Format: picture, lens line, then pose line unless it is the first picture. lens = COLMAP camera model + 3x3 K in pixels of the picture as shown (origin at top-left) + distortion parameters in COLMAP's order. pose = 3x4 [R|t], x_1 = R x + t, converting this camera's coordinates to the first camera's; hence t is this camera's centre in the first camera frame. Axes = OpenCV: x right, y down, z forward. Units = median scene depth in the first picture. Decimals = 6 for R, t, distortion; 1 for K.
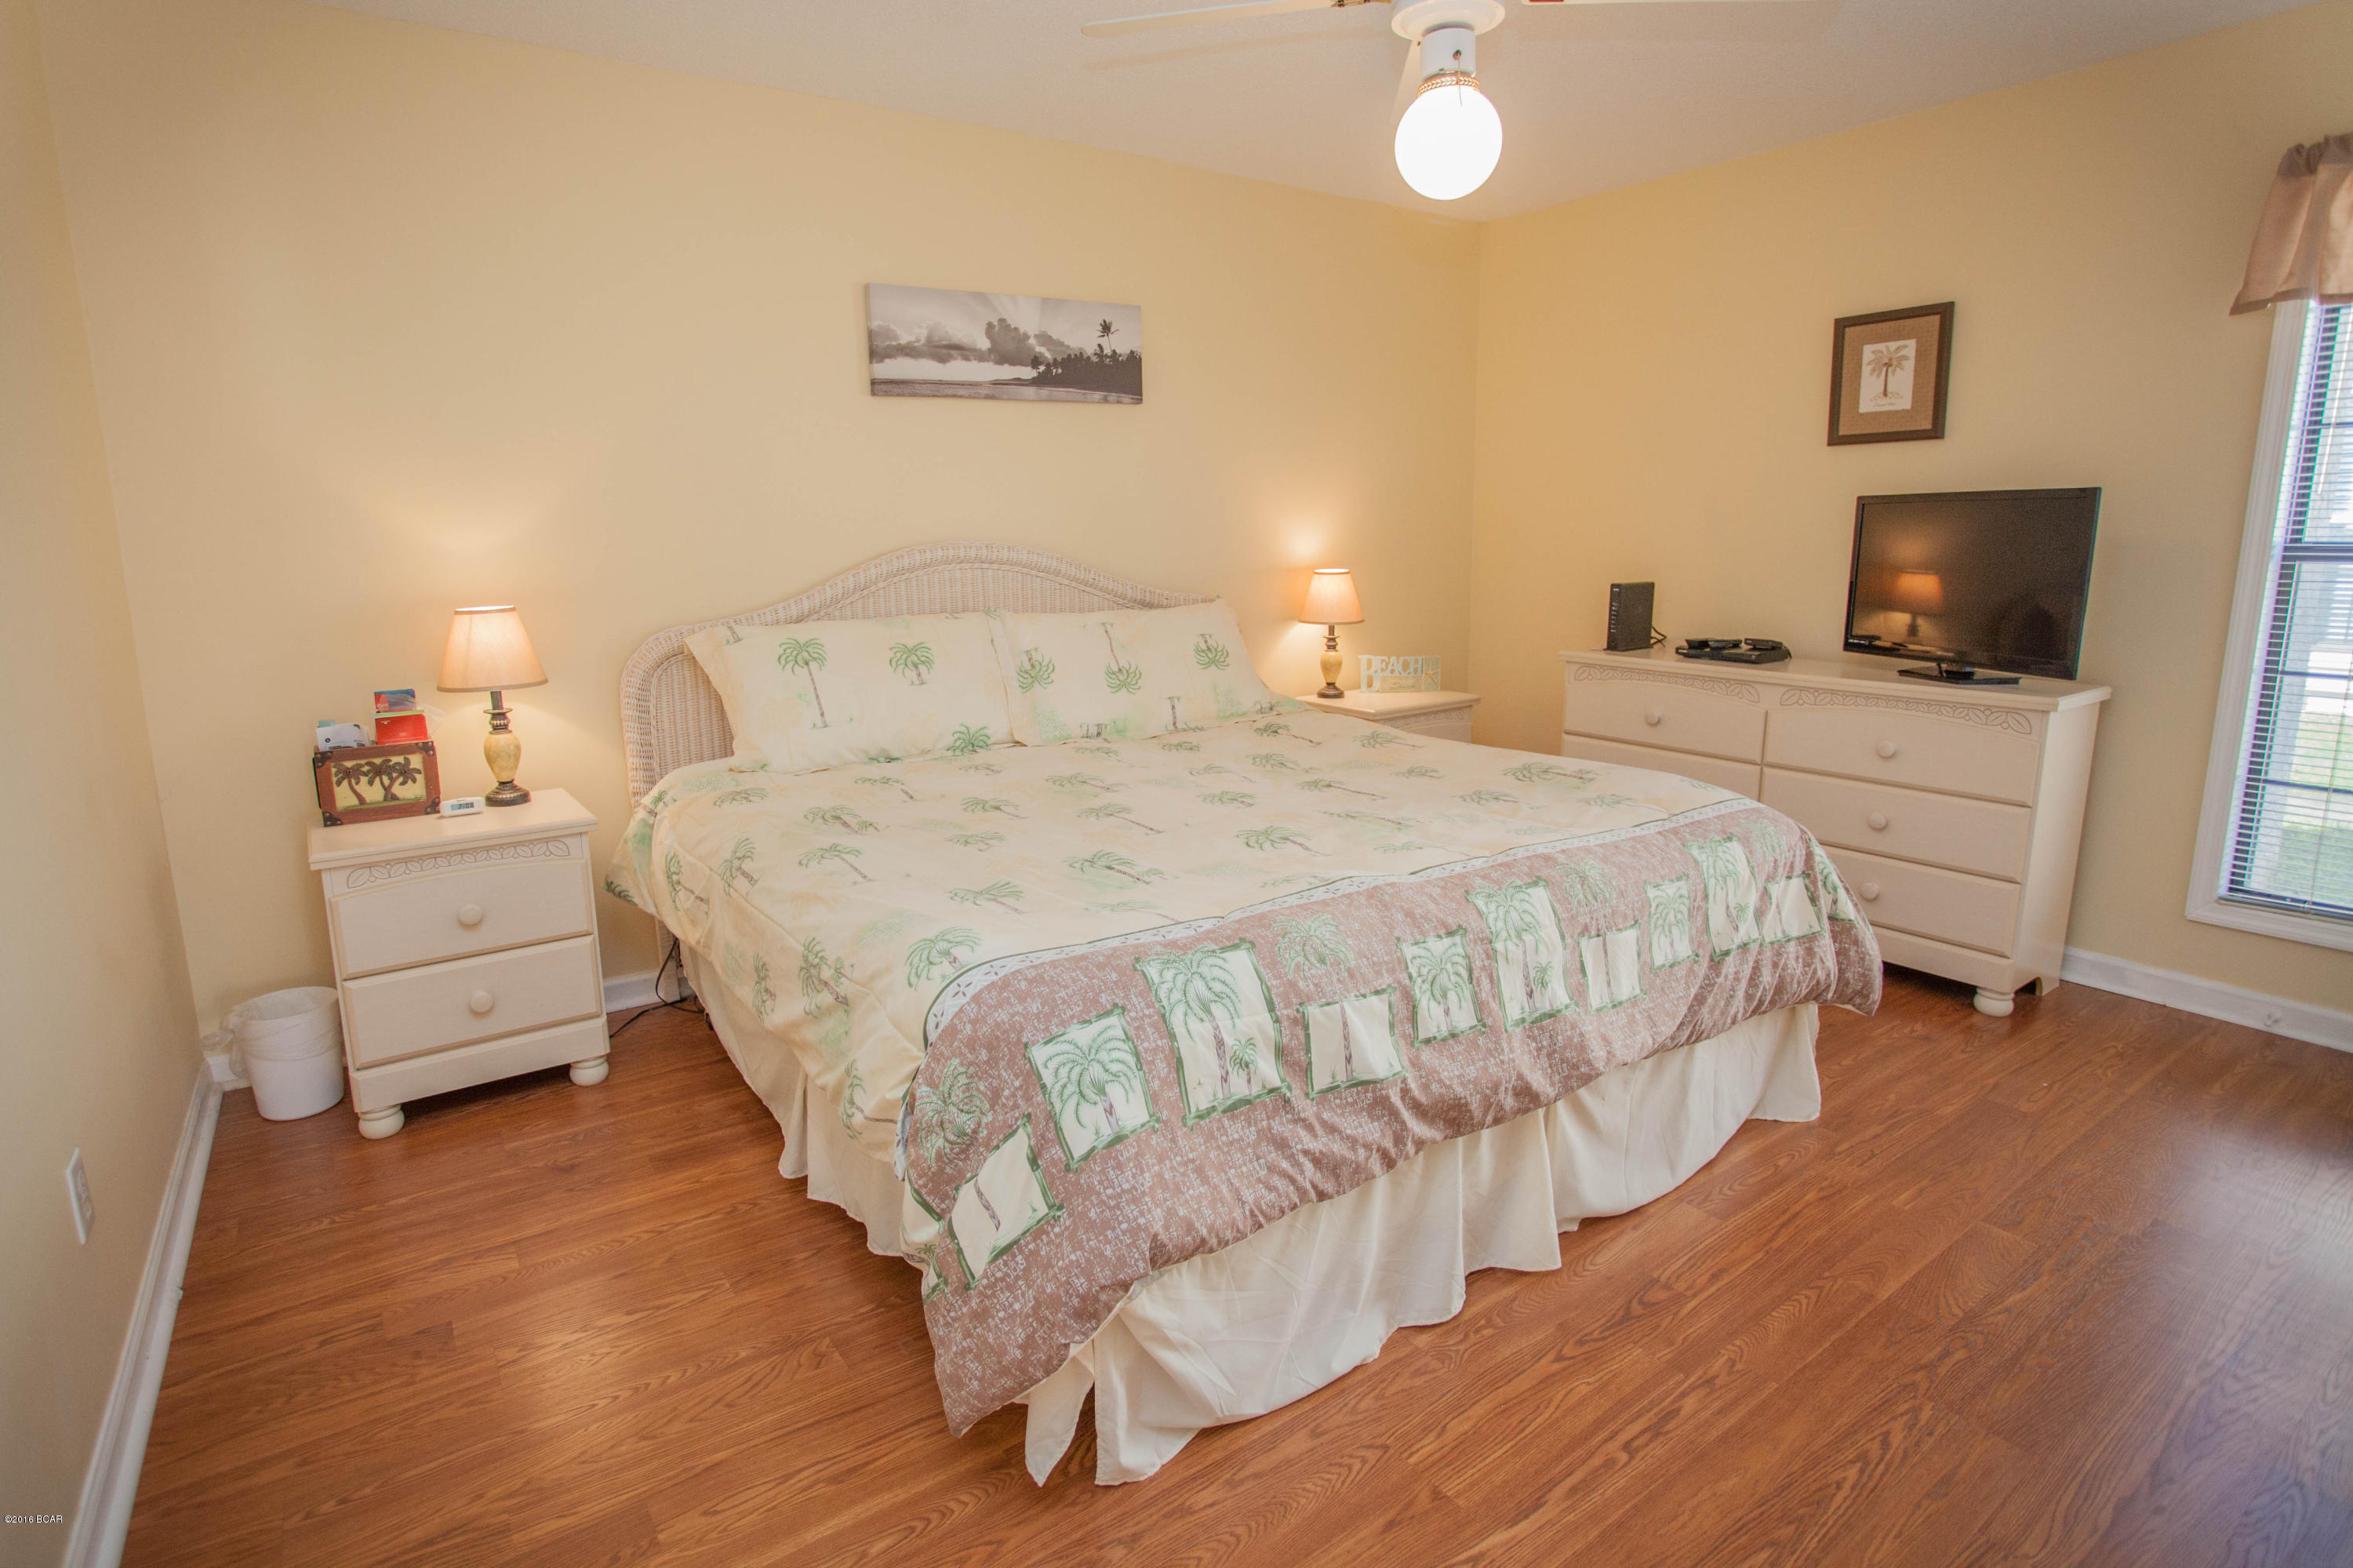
lens RADIAL K [[1137.9, 0, 1168.4], [0, 1137.9, 764.9], [0, 0, 1]] dist [-0.028430, 0.004240]
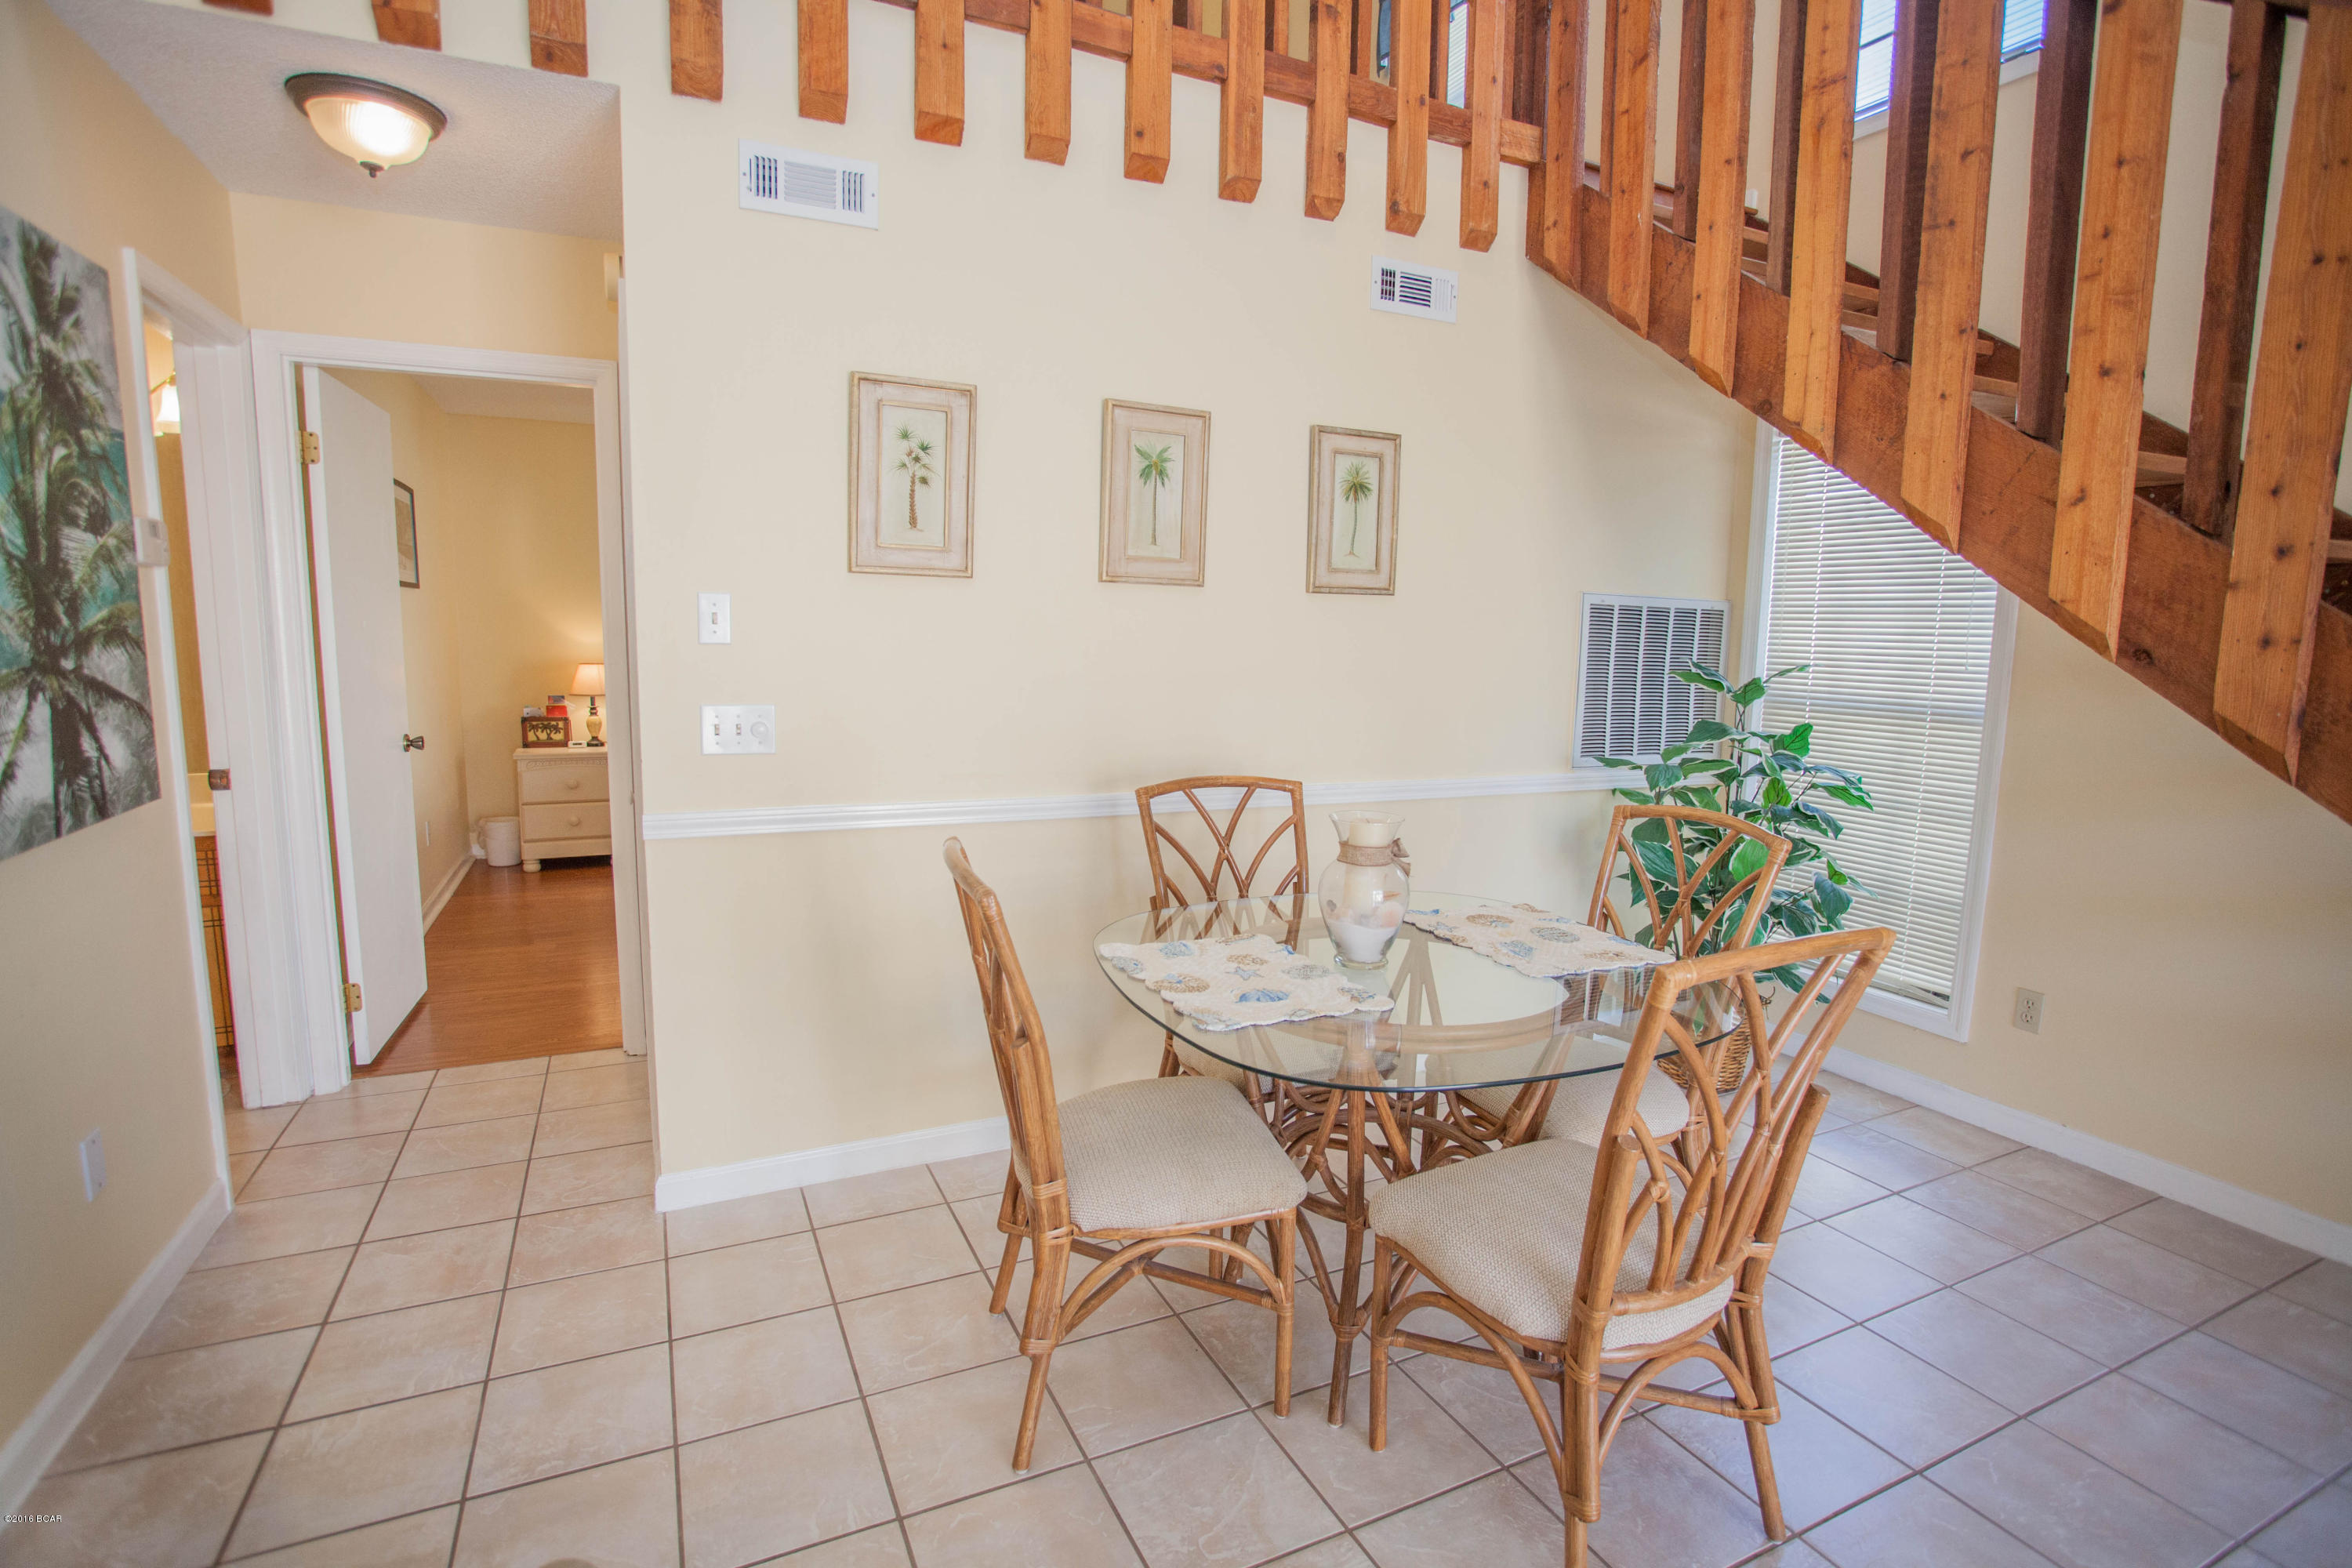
lens RADIAL K [[1137.4, 0, 1191.4], [0, 1137.4, 780.5], [0, 0, 1]] dist [-0.028430, 0.004240]
pose [[0.985608, 0.055825, -0.159564, 1.095052], [-0.065365, 0.996335, -0.055175, 0.165745], [0.155899, 0.064811, 0.985644, -1.210056]]
